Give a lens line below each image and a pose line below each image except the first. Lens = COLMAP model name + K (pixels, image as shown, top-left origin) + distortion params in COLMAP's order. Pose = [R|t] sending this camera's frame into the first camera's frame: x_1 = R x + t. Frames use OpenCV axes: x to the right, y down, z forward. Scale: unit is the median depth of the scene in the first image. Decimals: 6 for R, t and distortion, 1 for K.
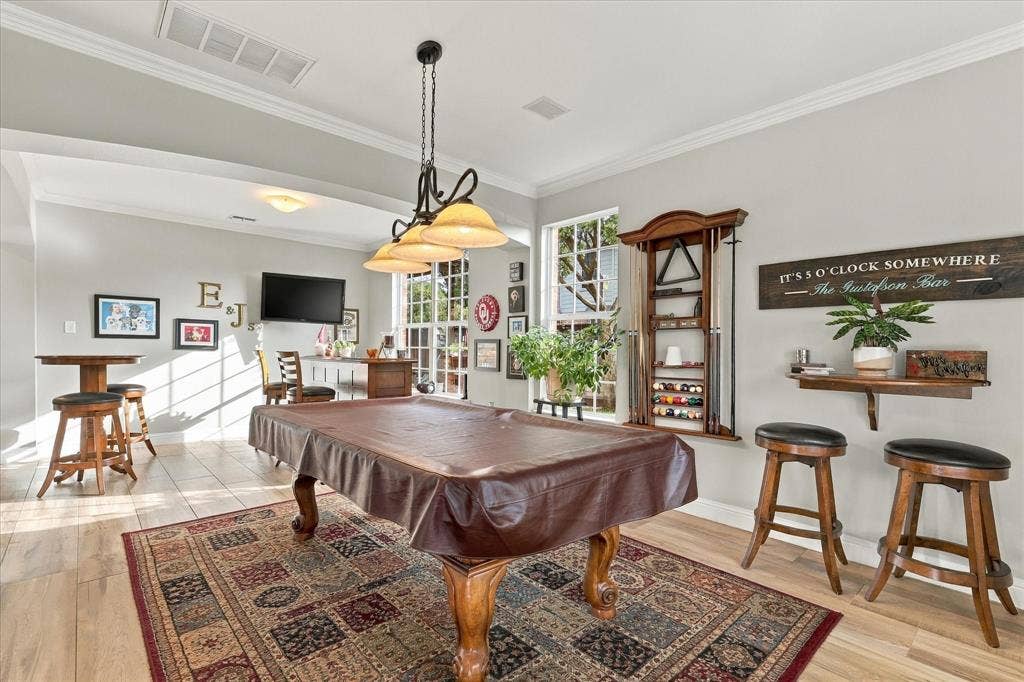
lens RADIAL K [[460.2, 0, 512.0], [0, 460.2, 341.0], [0, 0, 1]] dist [0.000848, 0.000183]
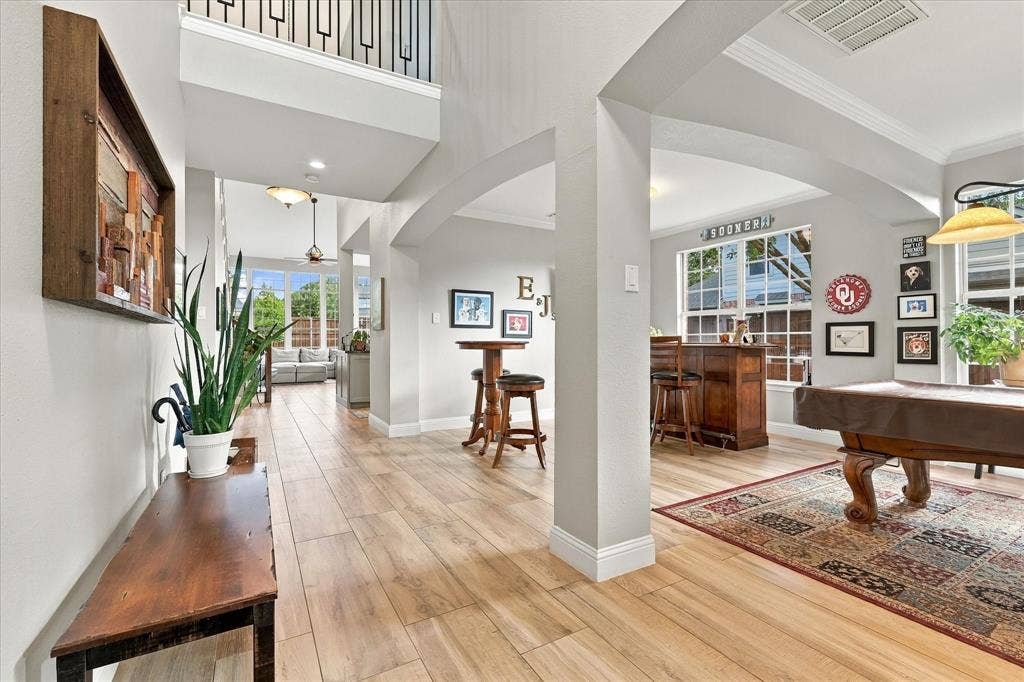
lens RADIAL K [[437.6, 0, 510.3], [0, 437.6, 324.2], [0, 0, 1]] dist [-0.000644, -0.000094]
pose [[0.975456, -0.017635, -0.219487, -0.547585], [0.011757, 0.999537, -0.028059, 0.017530], [0.219880, 0.024790, 0.975212, -0.017998]]
